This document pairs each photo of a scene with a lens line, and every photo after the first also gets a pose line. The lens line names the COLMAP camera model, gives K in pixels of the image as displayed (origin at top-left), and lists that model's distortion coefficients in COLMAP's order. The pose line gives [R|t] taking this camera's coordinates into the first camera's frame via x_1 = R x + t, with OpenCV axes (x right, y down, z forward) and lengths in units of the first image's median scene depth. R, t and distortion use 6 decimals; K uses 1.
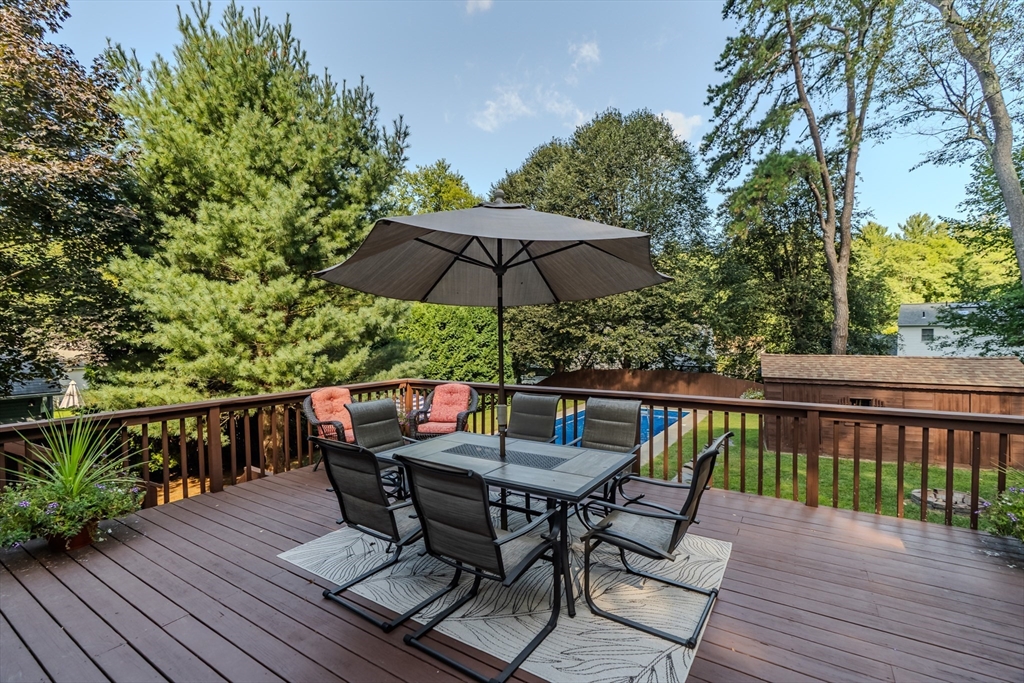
lens RADIAL K [[463.7, 0, 510.8], [0, 463.7, 344.3], [0, 0, 1]] dist [-0.000770, -0.000052]
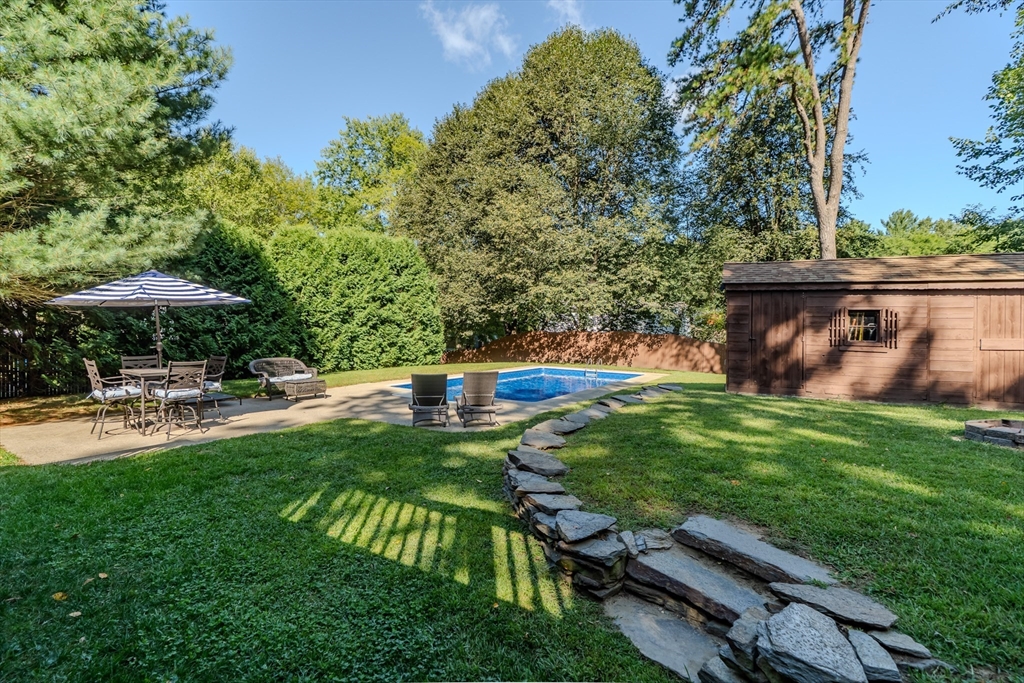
lens RADIAL K [[463.7, 0, 510.8], [0, 463.7, 344.3], [0, 0, 1]] dist [-0.000770, -0.000052]
pose [[0.999136, 0.026890, 0.031682, 0.114833], [-0.027077, 0.999618, 0.005475, 0.092175], [-0.031523, -0.006328, 0.999483, 0.178054]]
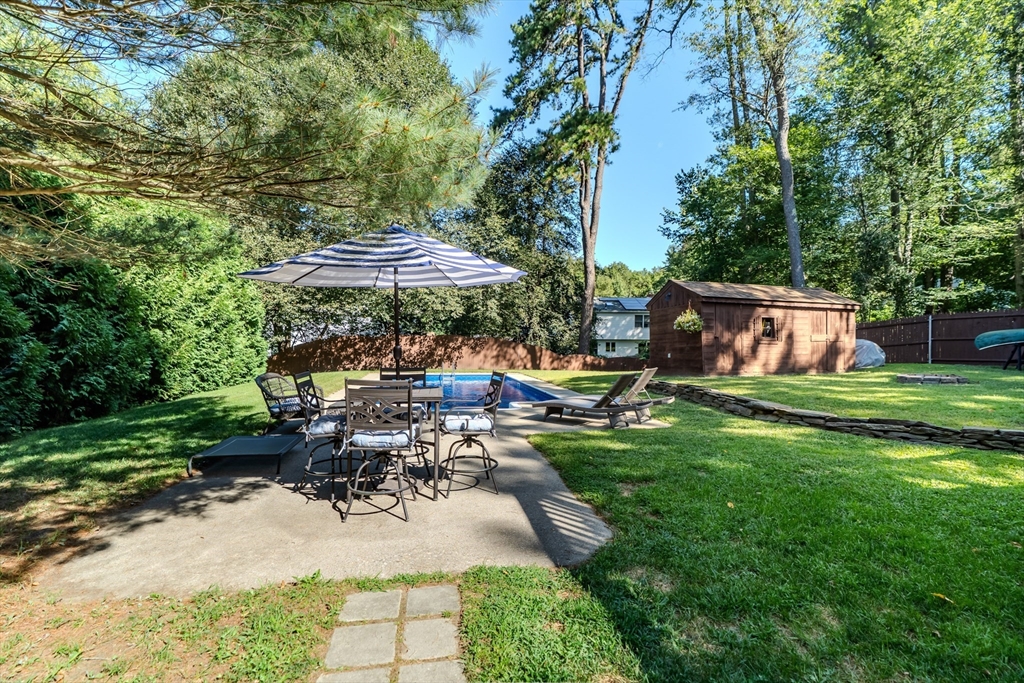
lens RADIAL K [[471.0, 0, 508.8], [0, 471.0, 342.8], [0, 0, 1]] dist [0.000346, -0.000082]
pose [[0.730263, 0.013178, 0.683039, -0.215437], [0.001176, 0.999788, -0.020547, 0.102026], [-0.683165, 0.015808, 0.730093, 0.317925]]
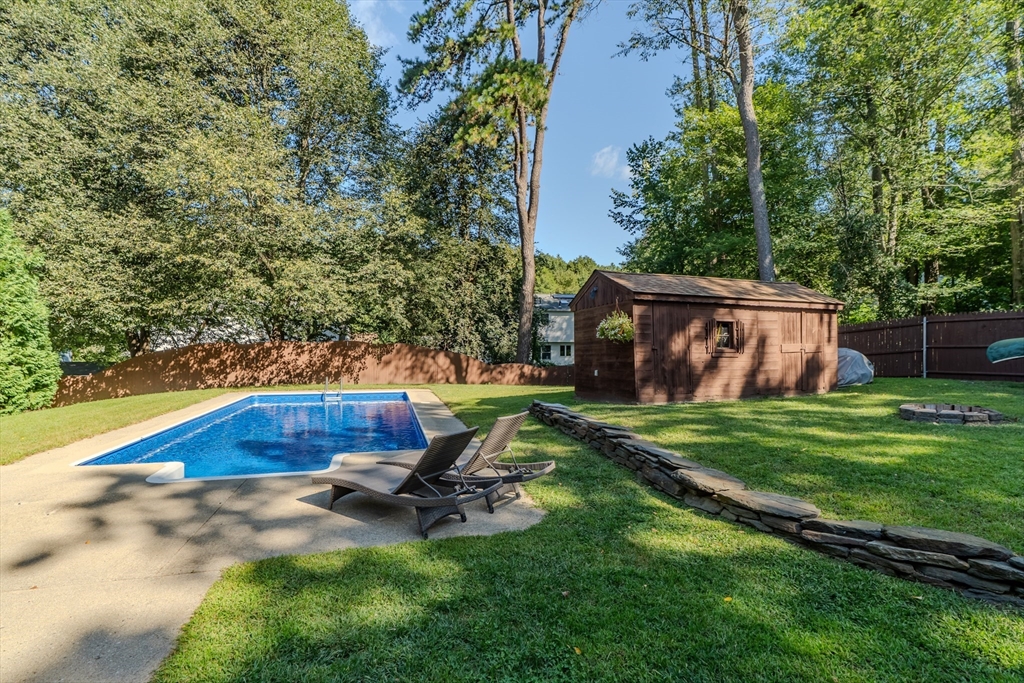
lens RADIAL K [[497.9, 0, 516.5], [0, 497.9, 343.0], [0, 0, 1]] dist [-0.001515, -0.005032]
pose [[0.677916, 0.010216, 0.735068, -0.048864], [0.008426, 0.999730, -0.021665, 0.087638], [-0.735091, 0.020881, 0.677647, 0.356258]]
